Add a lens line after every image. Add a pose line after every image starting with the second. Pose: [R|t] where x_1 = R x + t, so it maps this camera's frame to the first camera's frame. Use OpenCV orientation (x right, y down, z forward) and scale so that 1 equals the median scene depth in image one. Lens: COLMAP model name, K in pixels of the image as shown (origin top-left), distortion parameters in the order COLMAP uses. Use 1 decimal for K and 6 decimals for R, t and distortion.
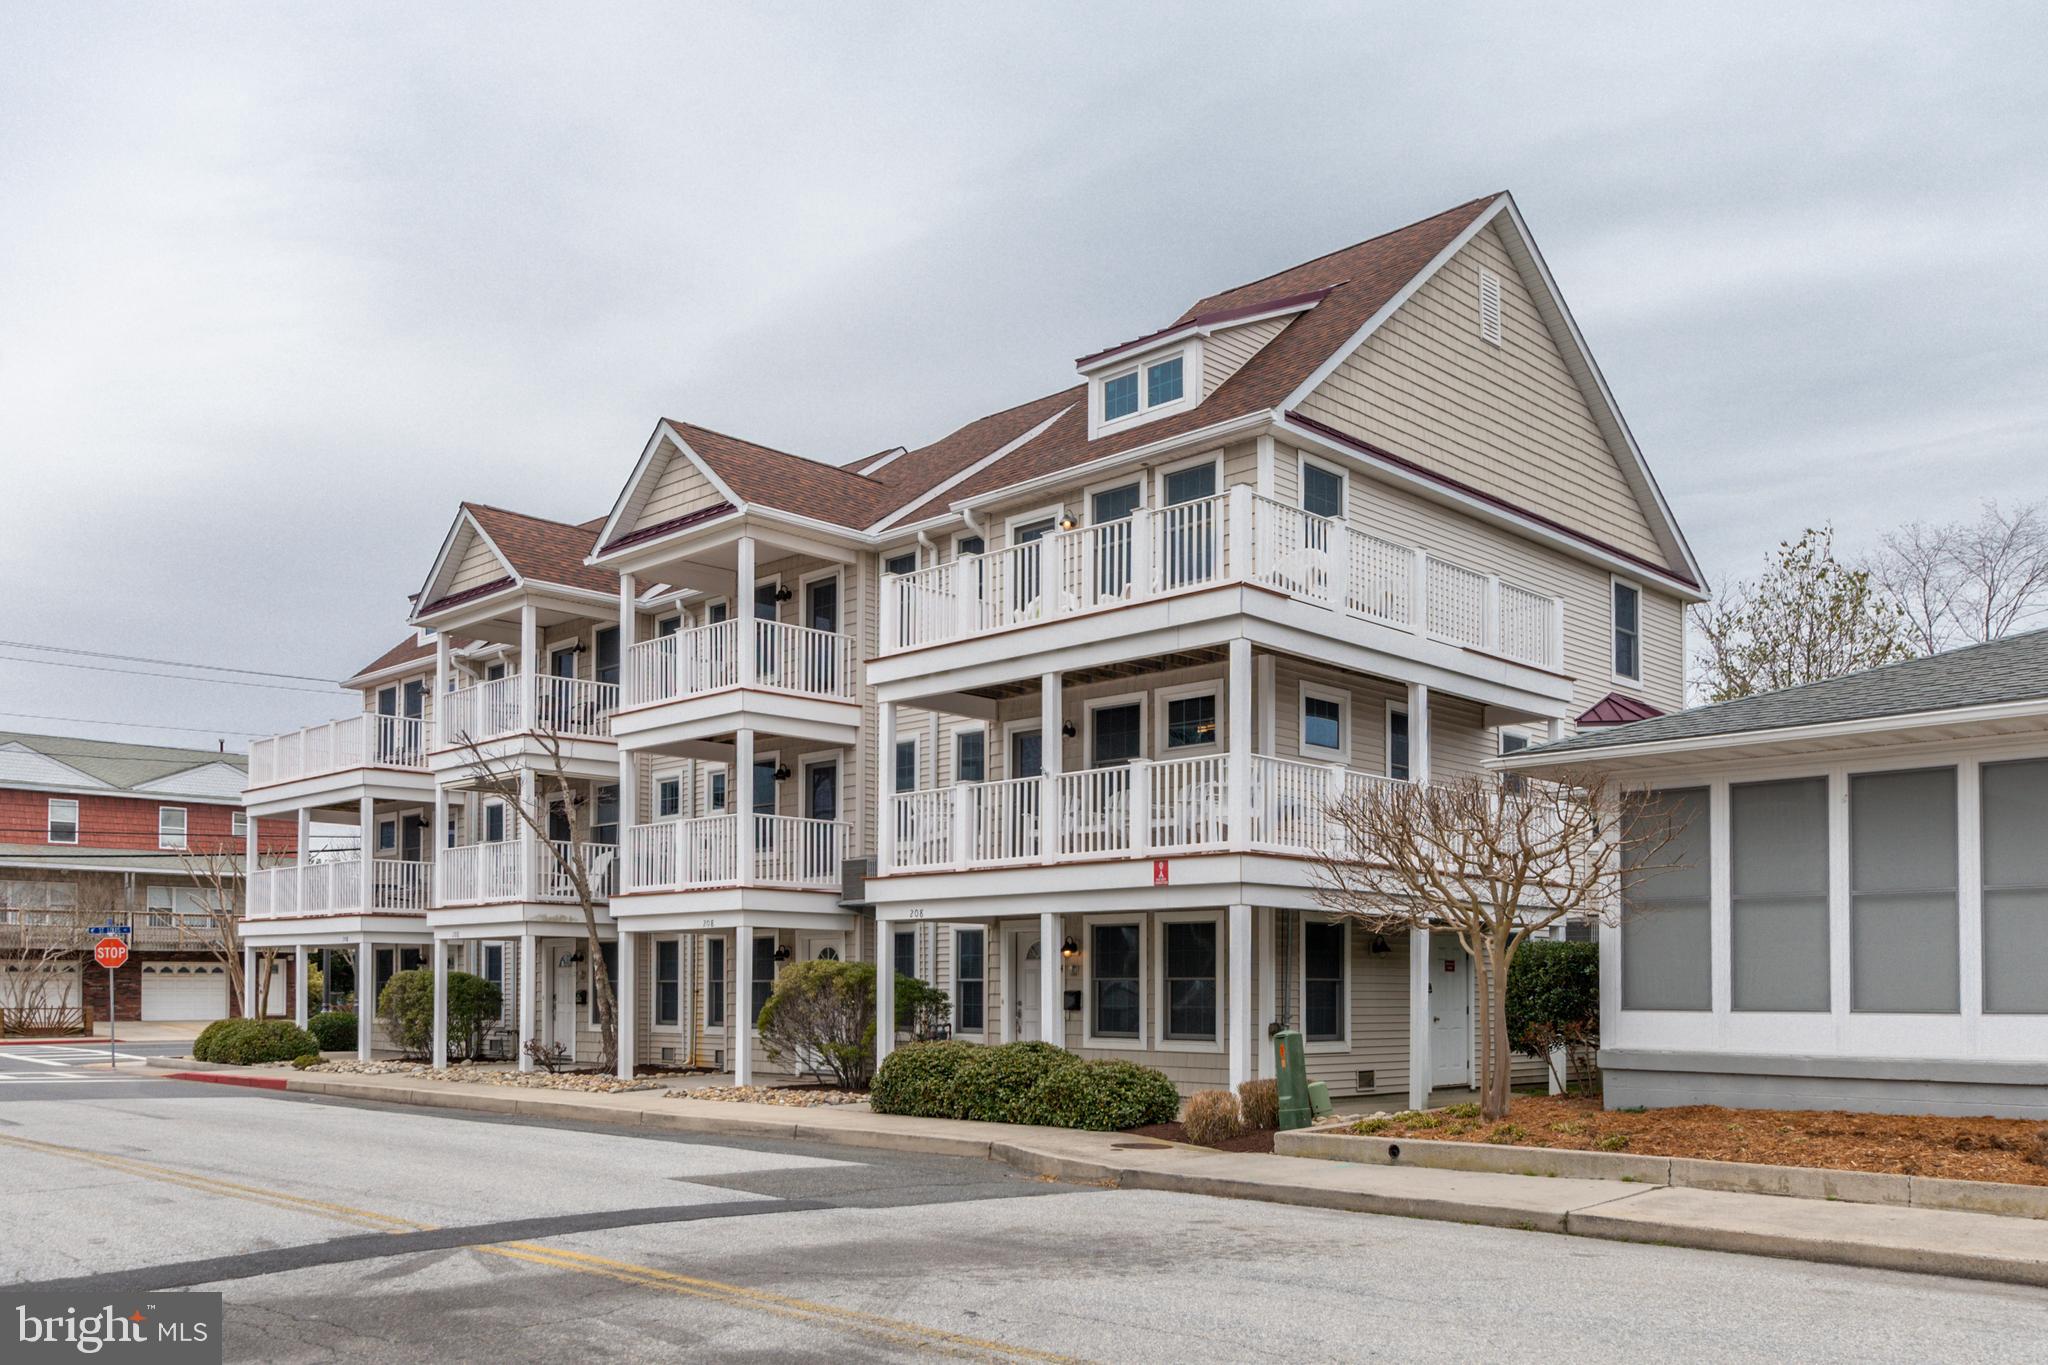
lens RADIAL K [[1714.9, 0, 1024.0], [0, 1714.9, 682.5], [0, 0, 1]] dist [-0.011341, 0.000948]
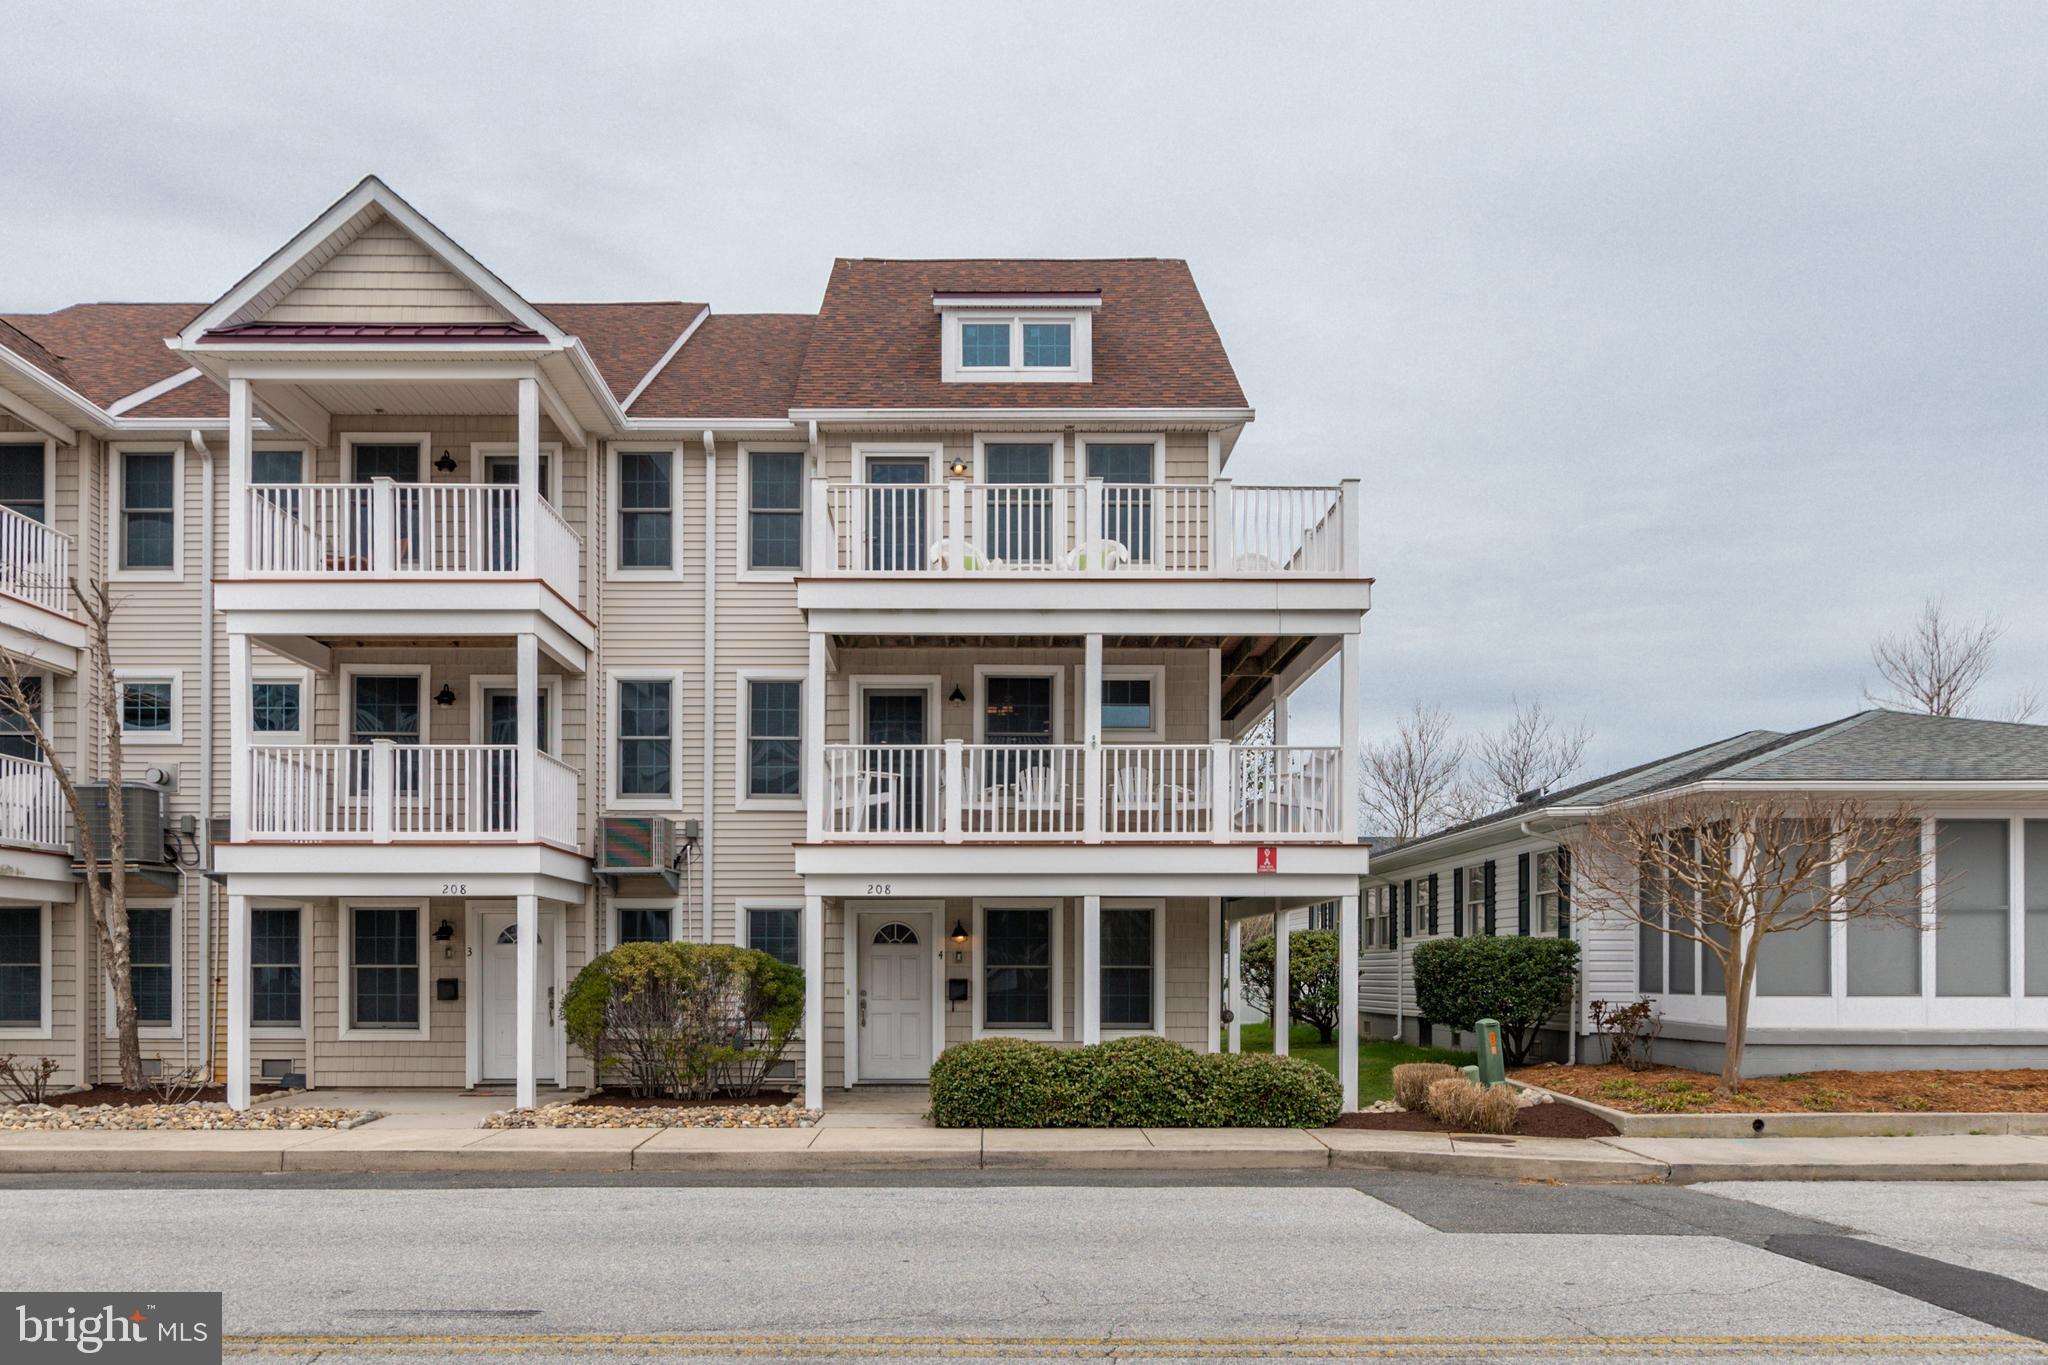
lens RADIAL K [[1421.9, 0, 1020.1], [0, 1421.9, 846.3], [0, 0, 1]] dist [-0.019619, 0.000627]
pose [[0.709200, 0.064087, 0.702088, -0.548998], [-0.124829, 0.991540, 0.035585, 0.087254], [-0.693868, -0.112878, 0.711200, 0.500141]]
